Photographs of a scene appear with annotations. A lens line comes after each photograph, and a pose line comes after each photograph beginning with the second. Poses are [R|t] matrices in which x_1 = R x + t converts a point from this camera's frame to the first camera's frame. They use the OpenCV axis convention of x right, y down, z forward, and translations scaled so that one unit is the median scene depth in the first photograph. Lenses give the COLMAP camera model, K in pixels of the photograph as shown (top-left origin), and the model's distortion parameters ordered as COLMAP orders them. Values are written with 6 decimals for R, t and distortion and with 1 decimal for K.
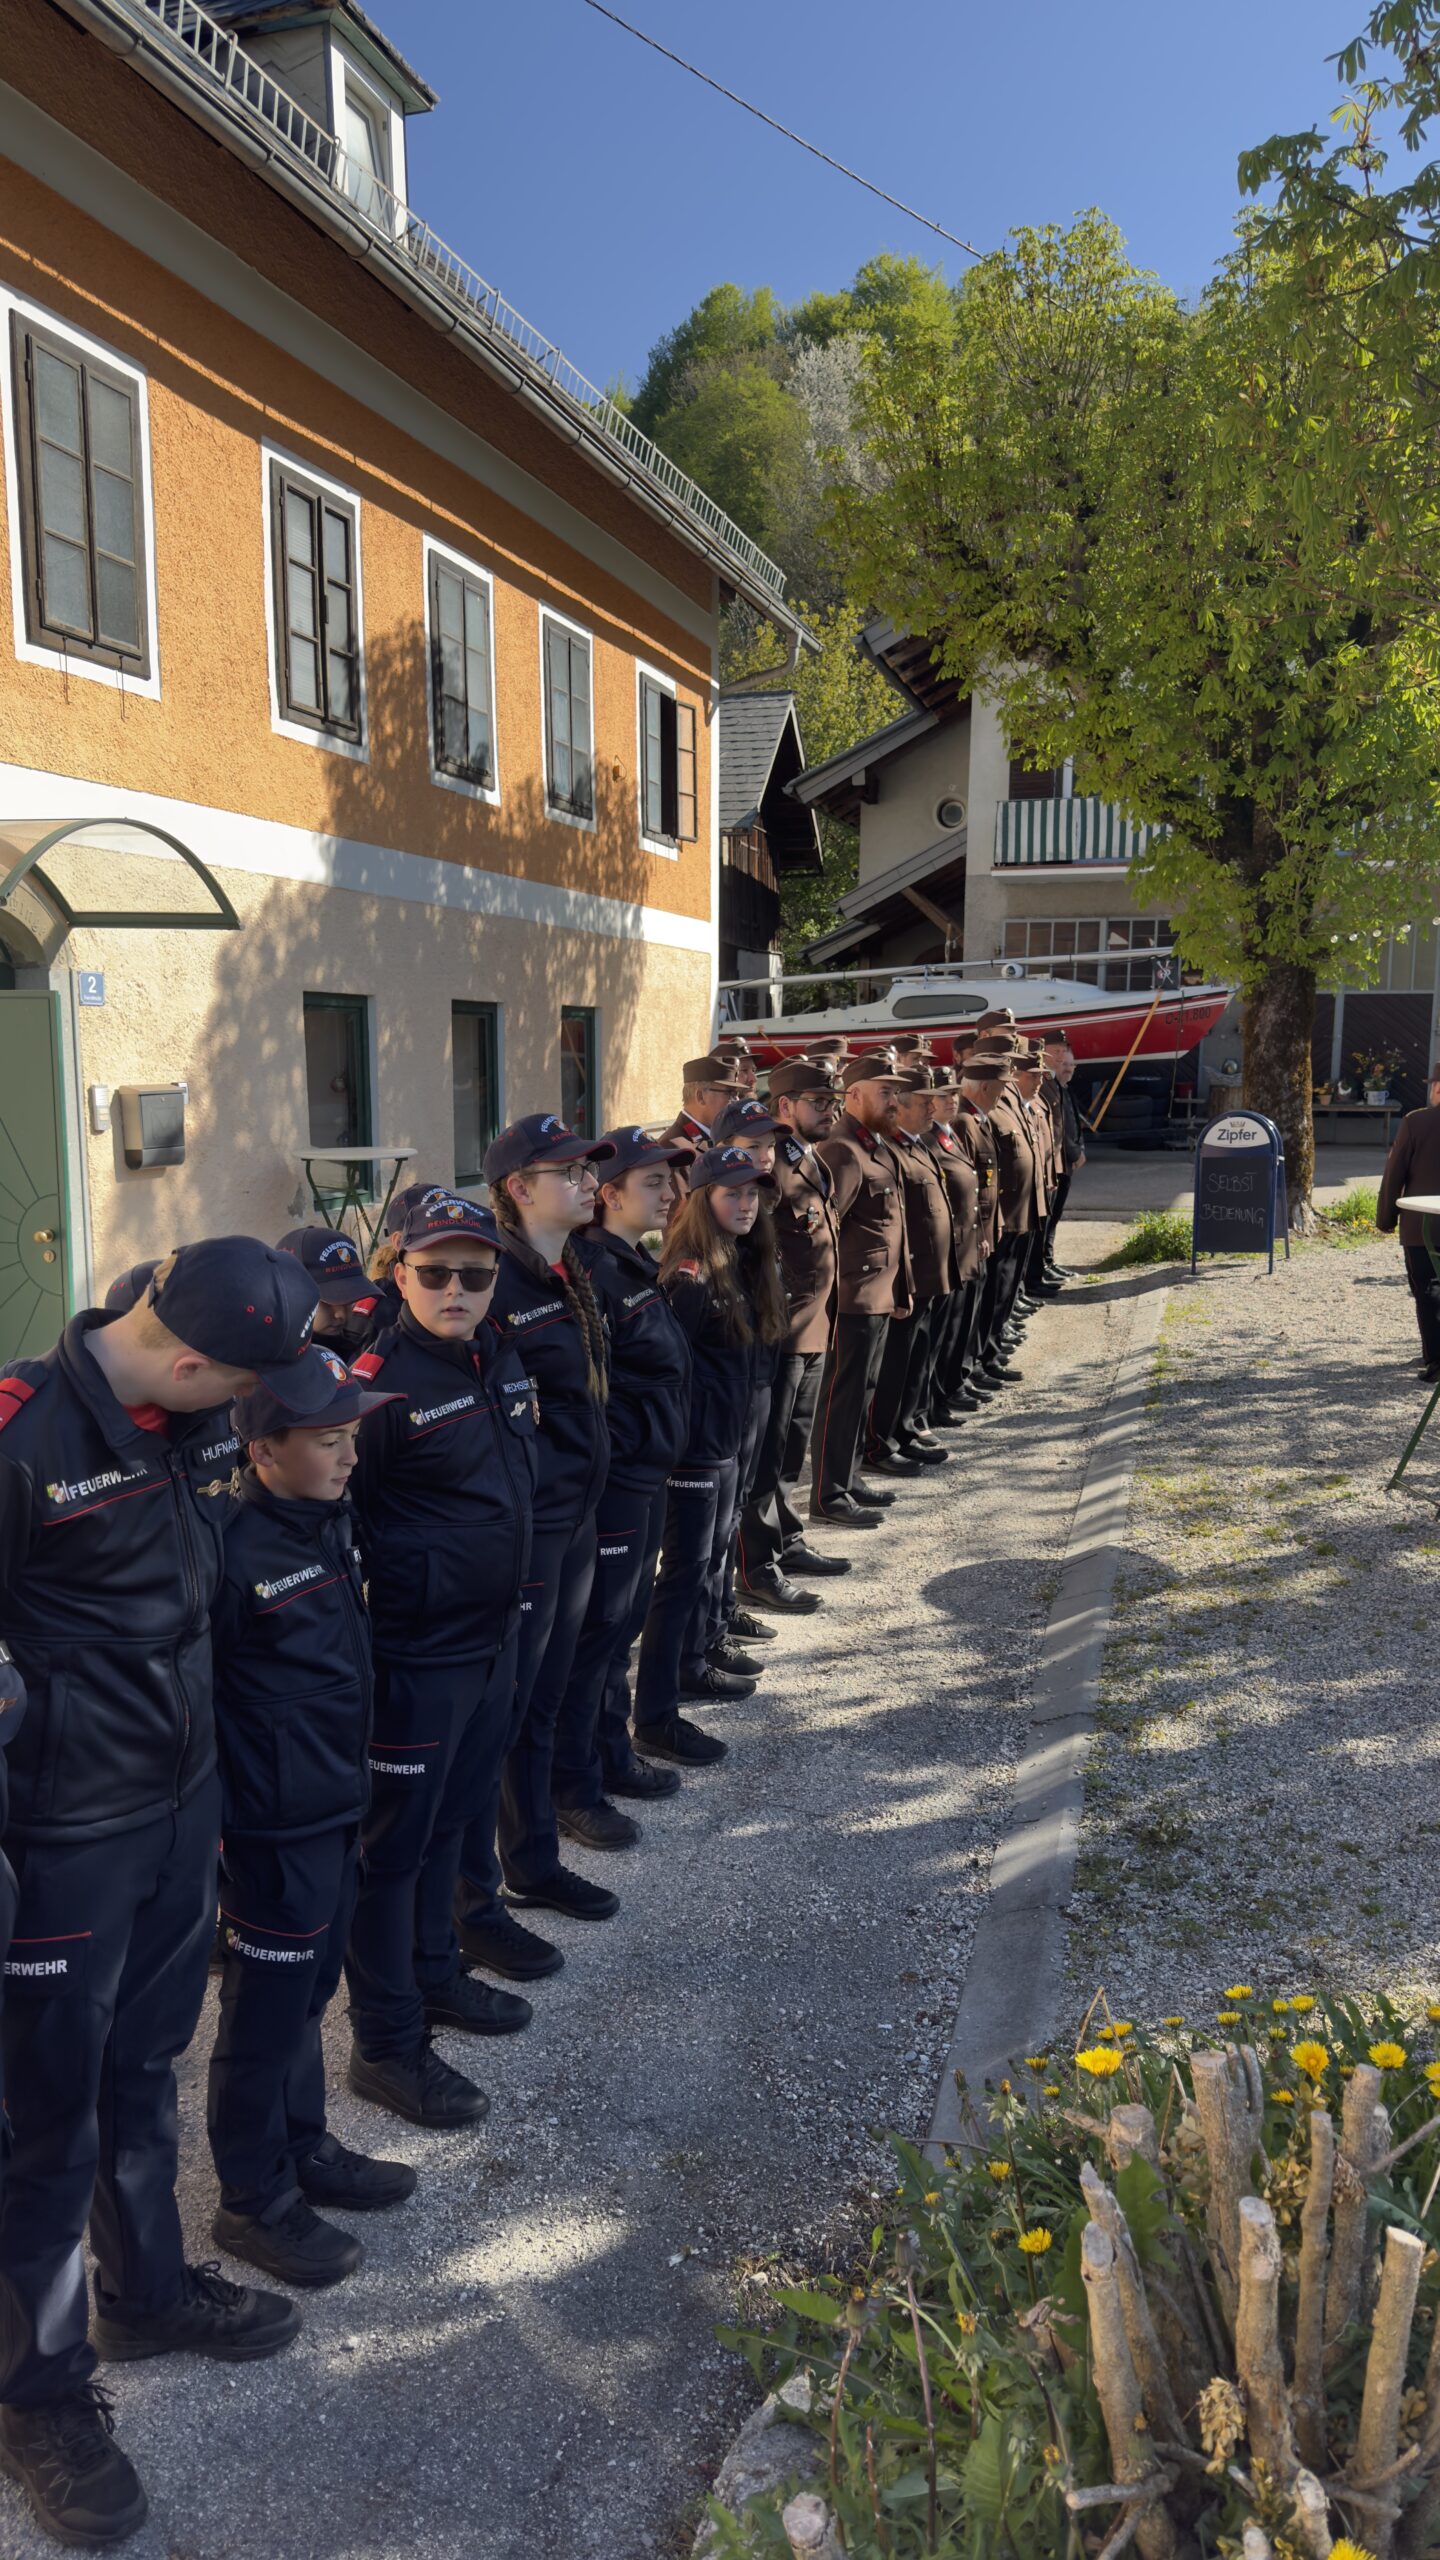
lens RADIAL K [[1699.5, 0, 719.7], [0, 1699.5, 1267.7], [0, 0, 1]] dist [0.035745, -0.020713]
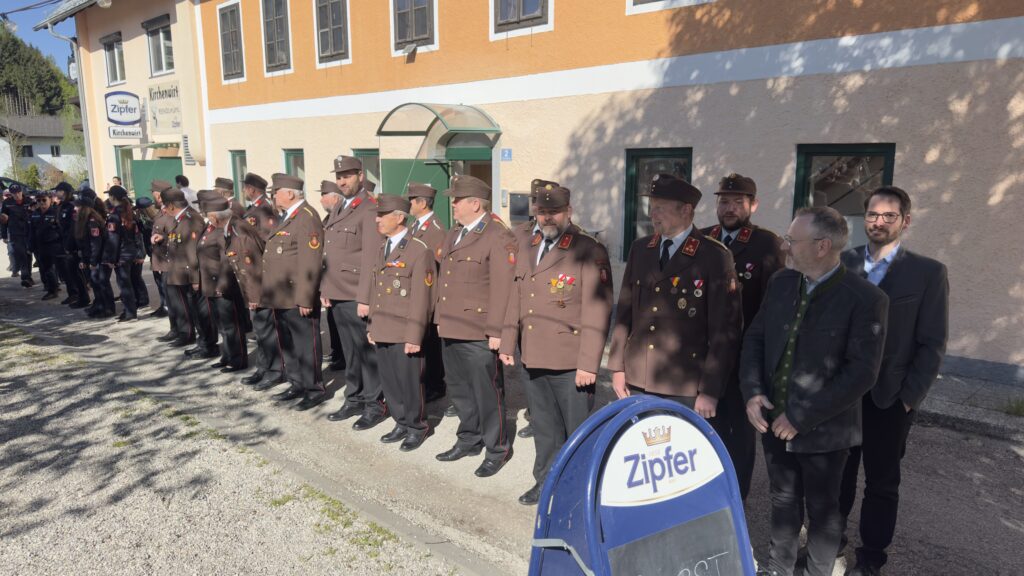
lens RADIAL K [[679.8, 0, 506.8], [0, 679.8, 297.7], [0, 0, 1]] dist [0.035745, -0.020713]
pose [[-0.419065, 0.157412, -0.894207, 0.548870], [-0.129094, 0.964522, 0.230289, -0.163589], [0.898732, 0.211942, -0.383876, 1.244979]]
